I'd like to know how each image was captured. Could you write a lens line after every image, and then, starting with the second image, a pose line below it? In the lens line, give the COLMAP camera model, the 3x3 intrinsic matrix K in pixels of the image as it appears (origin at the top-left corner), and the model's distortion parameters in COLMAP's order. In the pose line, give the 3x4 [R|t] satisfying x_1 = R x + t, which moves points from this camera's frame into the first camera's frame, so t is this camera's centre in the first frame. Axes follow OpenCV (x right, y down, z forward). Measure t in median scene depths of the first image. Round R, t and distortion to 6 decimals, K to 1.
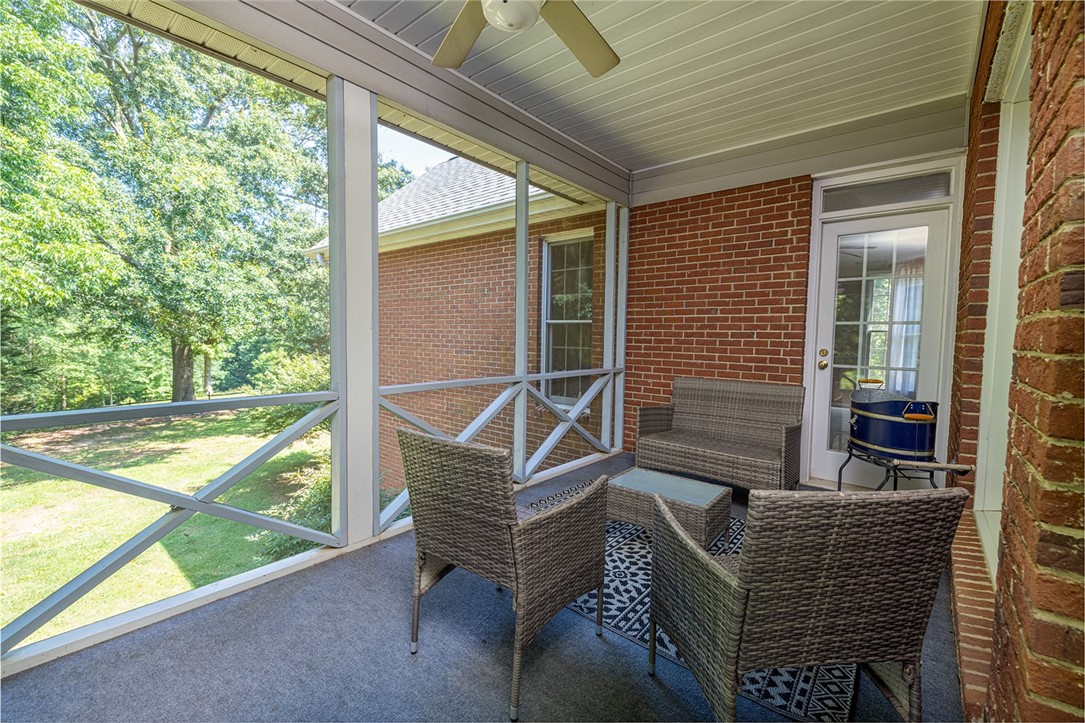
lens RADIAL K [[453.0, 0, 542.5], [0, 453.0, 361.5], [0, 0, 1]] dist [-0.001088, -0.000079]
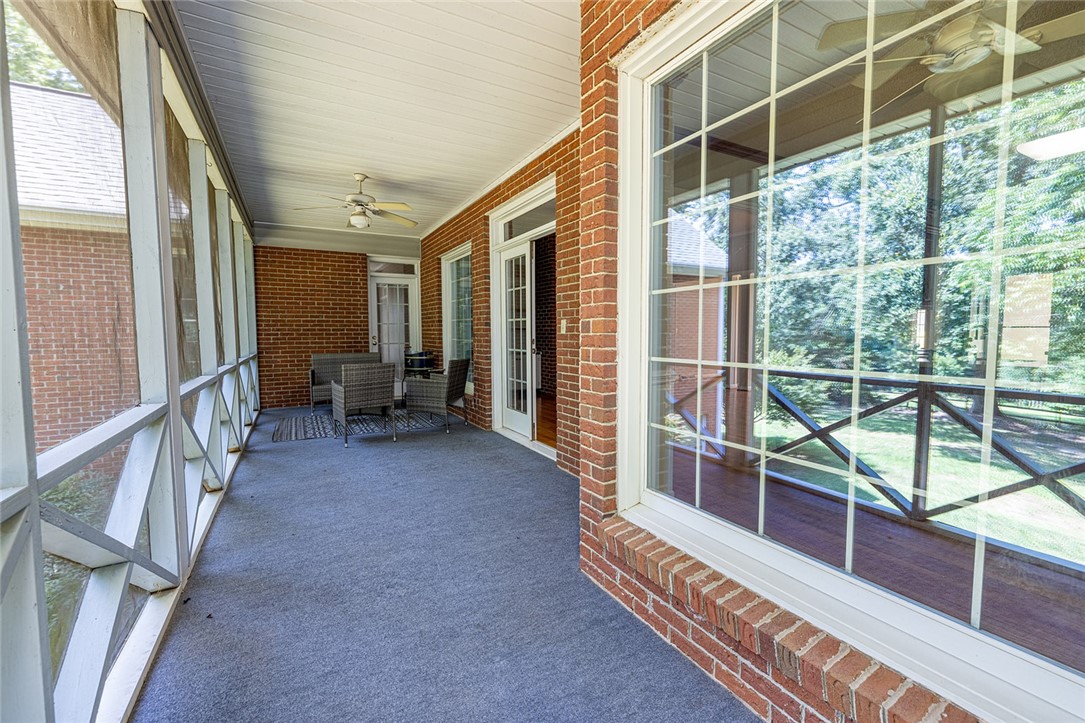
lens RADIAL K [[453.0, 0, 542.5], [0, 453.0, 361.5], [0, 0, 1]] dist [-0.001088, -0.000079]
pose [[0.361096, -0.079636, 0.929122, -0.997423], [0.062876, 0.996159, 0.060946, 0.011768], [-0.930406, 0.036412, 0.364716, -0.466838]]
